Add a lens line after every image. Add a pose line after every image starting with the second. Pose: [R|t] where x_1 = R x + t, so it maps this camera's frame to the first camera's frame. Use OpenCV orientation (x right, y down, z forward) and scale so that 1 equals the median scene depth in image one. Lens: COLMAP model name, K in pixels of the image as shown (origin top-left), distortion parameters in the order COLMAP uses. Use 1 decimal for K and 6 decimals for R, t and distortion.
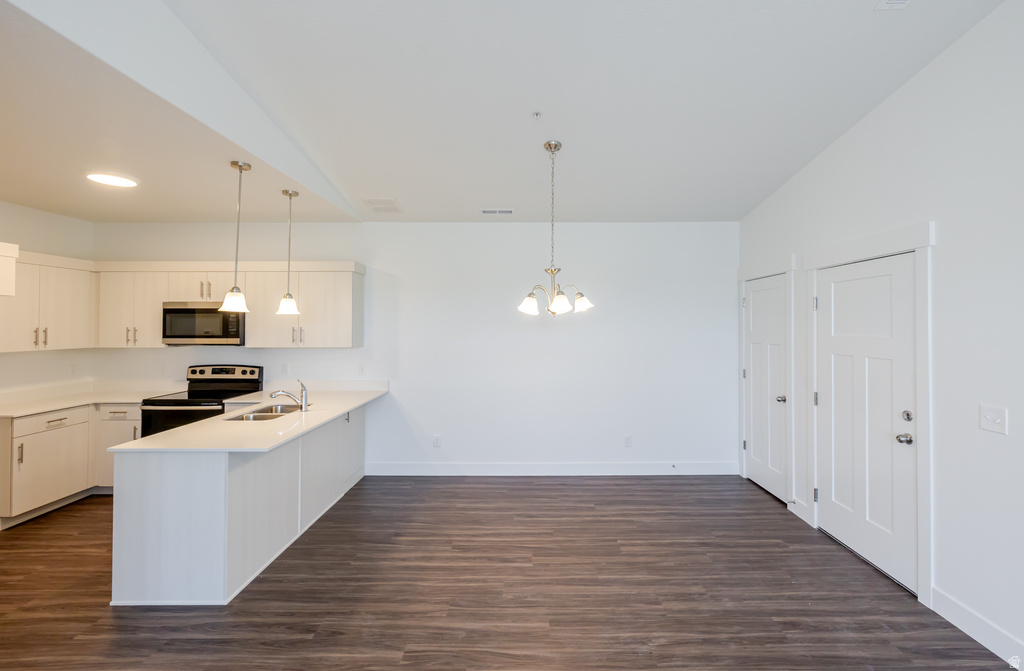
lens RADIAL K [[439.9, 0, 521.3], [0, 439.9, 302.1], [0, 0, 1]] dist [0.006422, -0.000272]
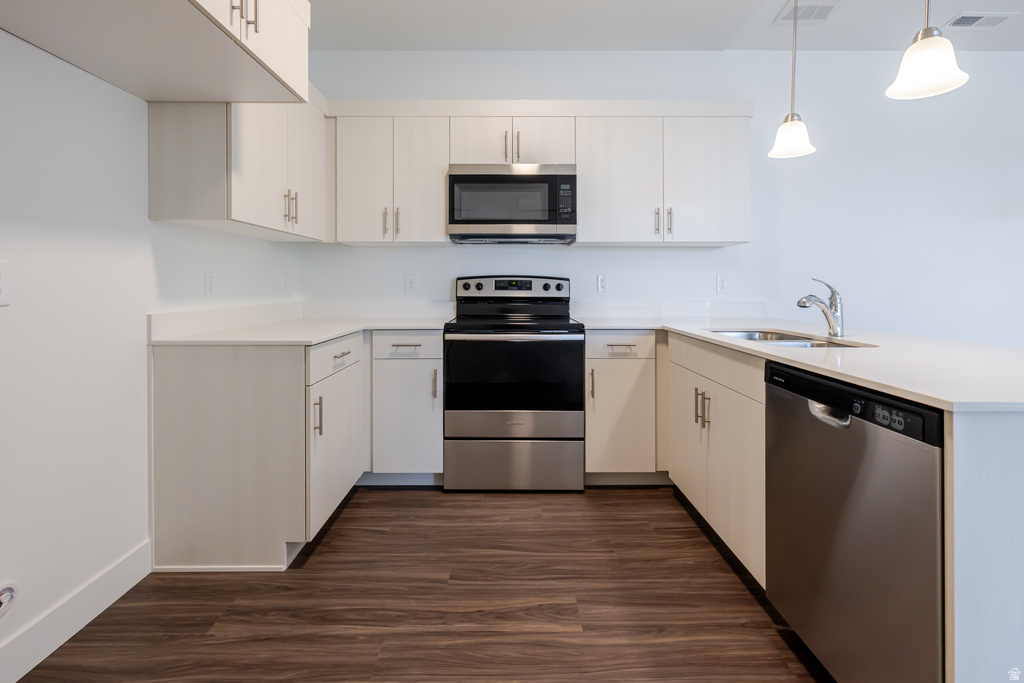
lens RADIAL K [[445.1, 0, 503.6], [0, 445.1, 269.8], [0, 0, 1]] dist [0.007545, -0.000455]
pose [[0.999984, -0.001806, 0.005288, -0.782712], [0.001739, 0.999918, 0.012720, 0.143145], [-0.005311, -0.012710, 0.999905, 0.418599]]
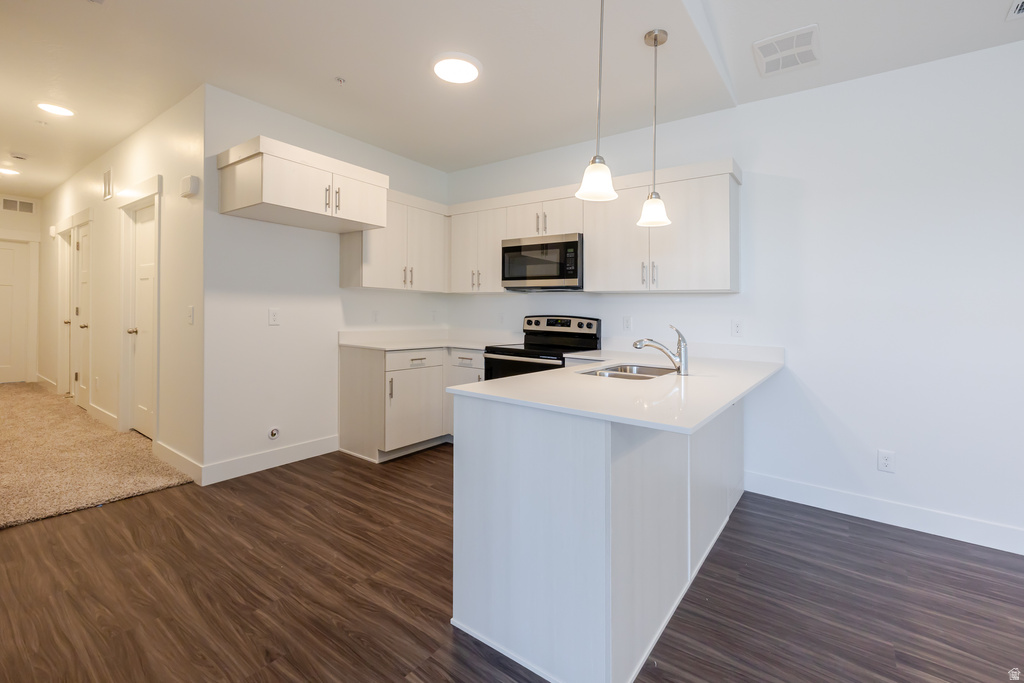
lens RADIAL K [[445.1, 0, 527.3], [0, 445.1, 291.8], [0, 0, 1]] dist [0.007545, -0.000455]
pose [[0.817825, -0.008036, -0.575411, -0.270574], [0.005236, 0.999965, -0.006524, 0.116638], [0.575443, 0.002323, 0.817839, 0.314904]]
